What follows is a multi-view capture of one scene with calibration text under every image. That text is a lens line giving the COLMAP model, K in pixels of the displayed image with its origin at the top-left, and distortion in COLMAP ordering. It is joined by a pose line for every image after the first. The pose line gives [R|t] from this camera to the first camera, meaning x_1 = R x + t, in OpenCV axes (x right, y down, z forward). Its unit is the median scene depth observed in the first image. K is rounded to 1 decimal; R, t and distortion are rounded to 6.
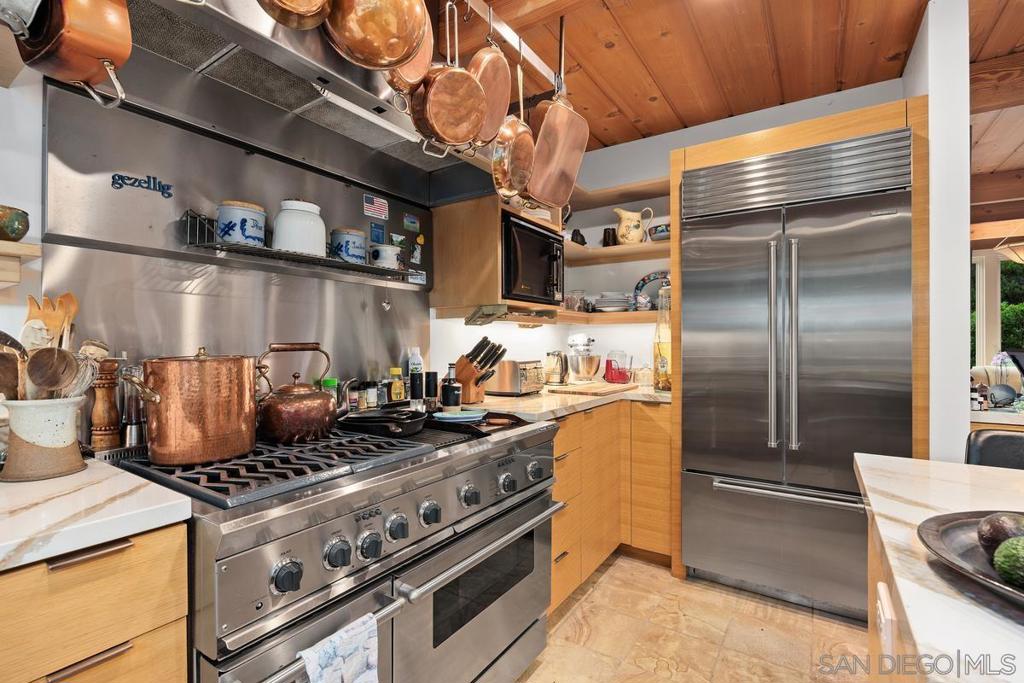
lens RADIAL K [[493.3, 0, 512.0], [0, 493.3, 341.5], [0, 0, 1]] dist [-0.000919, -0.000341]
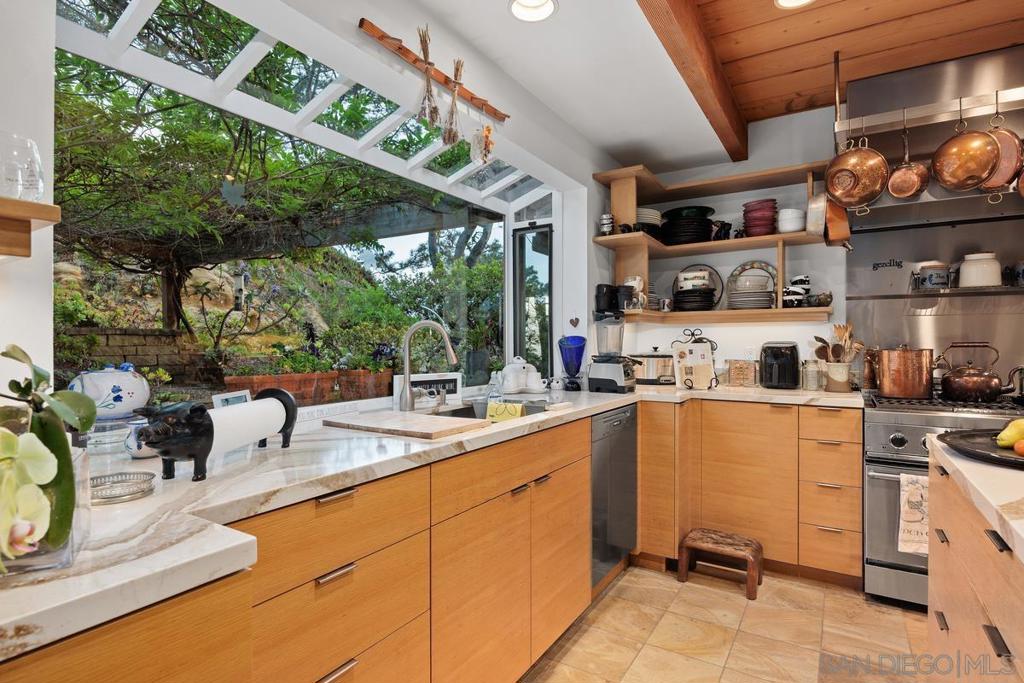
lens RADIAL K [[526.6, 0, 512.0], [0, 526.6, 341.5], [0, 0, 1]] dist [-0.018472, 0.000073]
pose [[0.048673, 0.002362, -0.998812, 1.288901], [-0.002088, 0.999995, 0.002263, 0.000149], [0.998813, 0.001975, 0.048678, -0.642318]]
